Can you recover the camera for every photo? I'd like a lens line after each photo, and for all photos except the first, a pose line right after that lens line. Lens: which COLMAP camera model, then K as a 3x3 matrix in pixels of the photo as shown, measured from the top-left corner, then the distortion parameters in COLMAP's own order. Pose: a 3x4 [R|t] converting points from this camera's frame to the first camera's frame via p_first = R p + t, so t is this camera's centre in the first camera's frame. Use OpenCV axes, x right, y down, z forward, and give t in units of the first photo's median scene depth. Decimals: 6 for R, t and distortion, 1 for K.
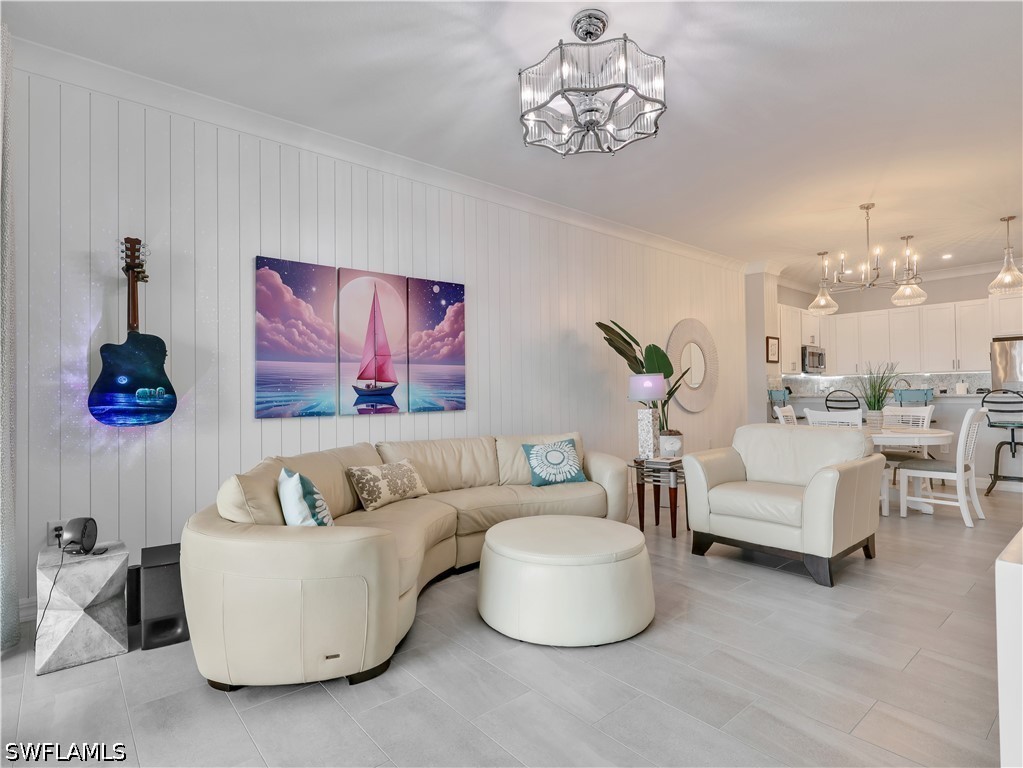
lens RADIAL K [[535.0, 0, 513.6], [0, 535.0, 385.2], [0, 0, 1]] dist [-0.003936, 0.001382]
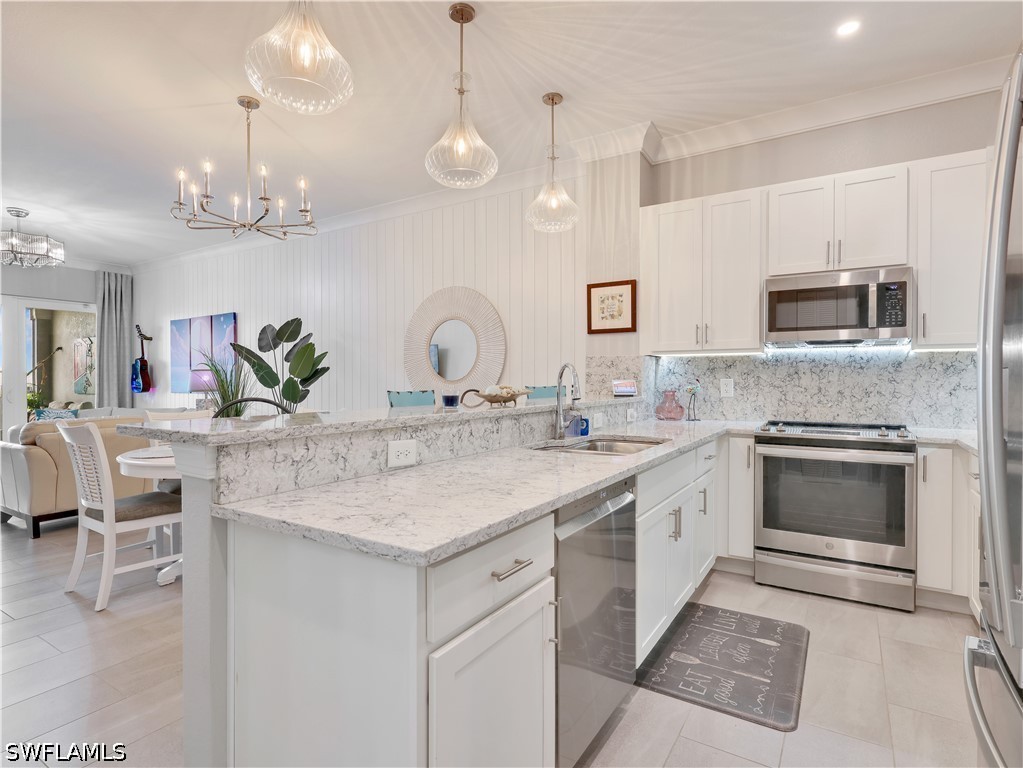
lens RADIAL K [[535.0, 0, 515.1], [0, 535.0, 381.7], [0, 0, 1]] dist [-0.003936, 0.001382]
pose [[0.302908, 0.015704, -0.952890, 1.710500], [0.009207, 0.999769, 0.019403, -0.011420], [0.952975, -0.014650, 0.302694, 1.374735]]
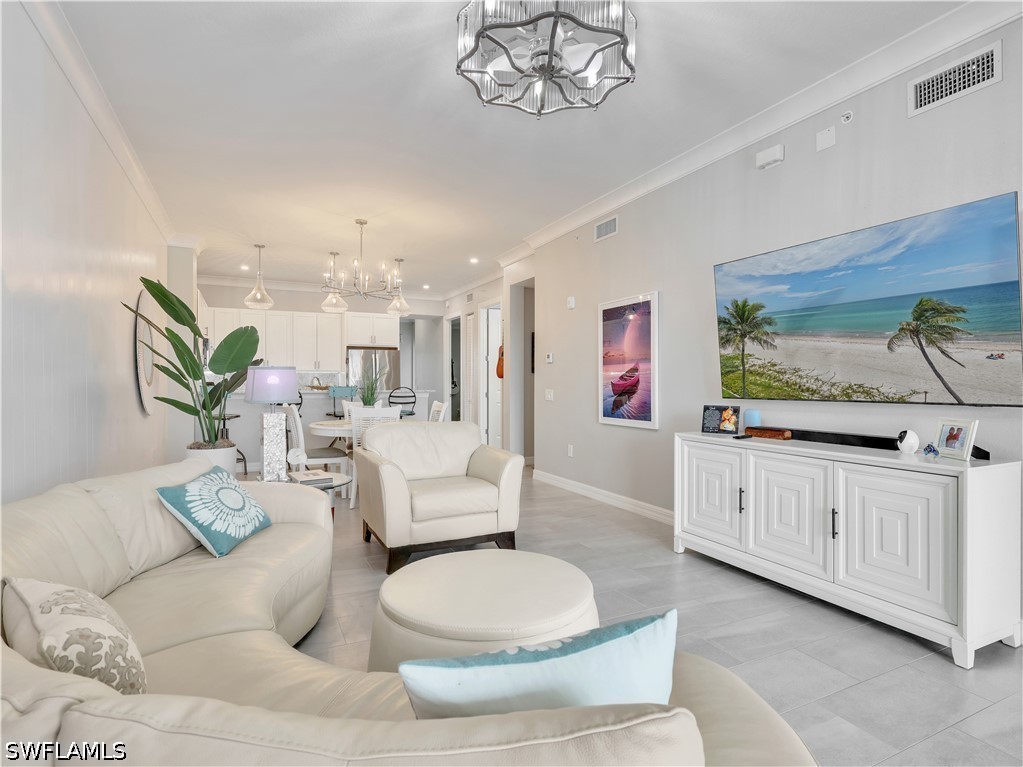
lens RADIAL K [[535.0, 0, 509.8], [0, 535.0, 384.1], [0, 0, 1]] dist [-0.003936, 0.001382]
pose [[0.253160, 0.008122, 0.967390, -0.412153], [-0.018307, 0.999826, -0.003603, 0.000507], [-0.967251, -0.016798, 0.253265, 0.515018]]
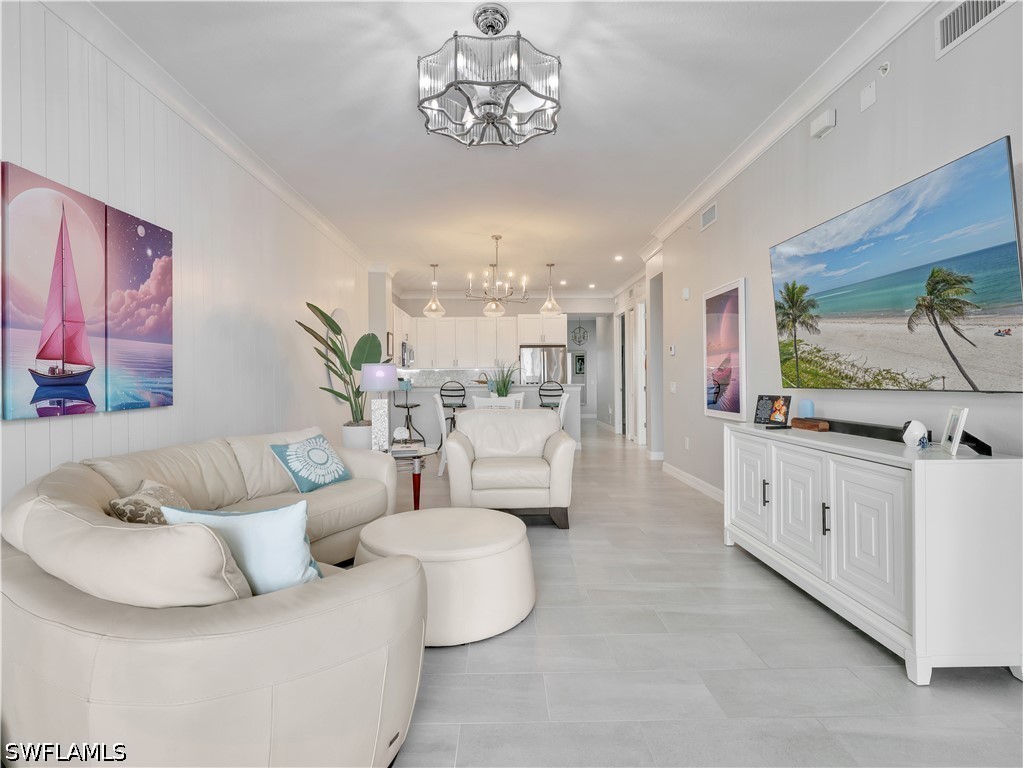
lens RADIAL K [[535.0, 0, 510.8], [0, 535.0, 382.6], [0, 0, 1]] dist [-0.003936, 0.001382]
pose [[0.634102, 0.002311, 0.773246, -0.378968], [-0.010936, 0.999922, 0.005980, 0.005851], [-0.773172, -0.012249, 0.634078, 0.196436]]
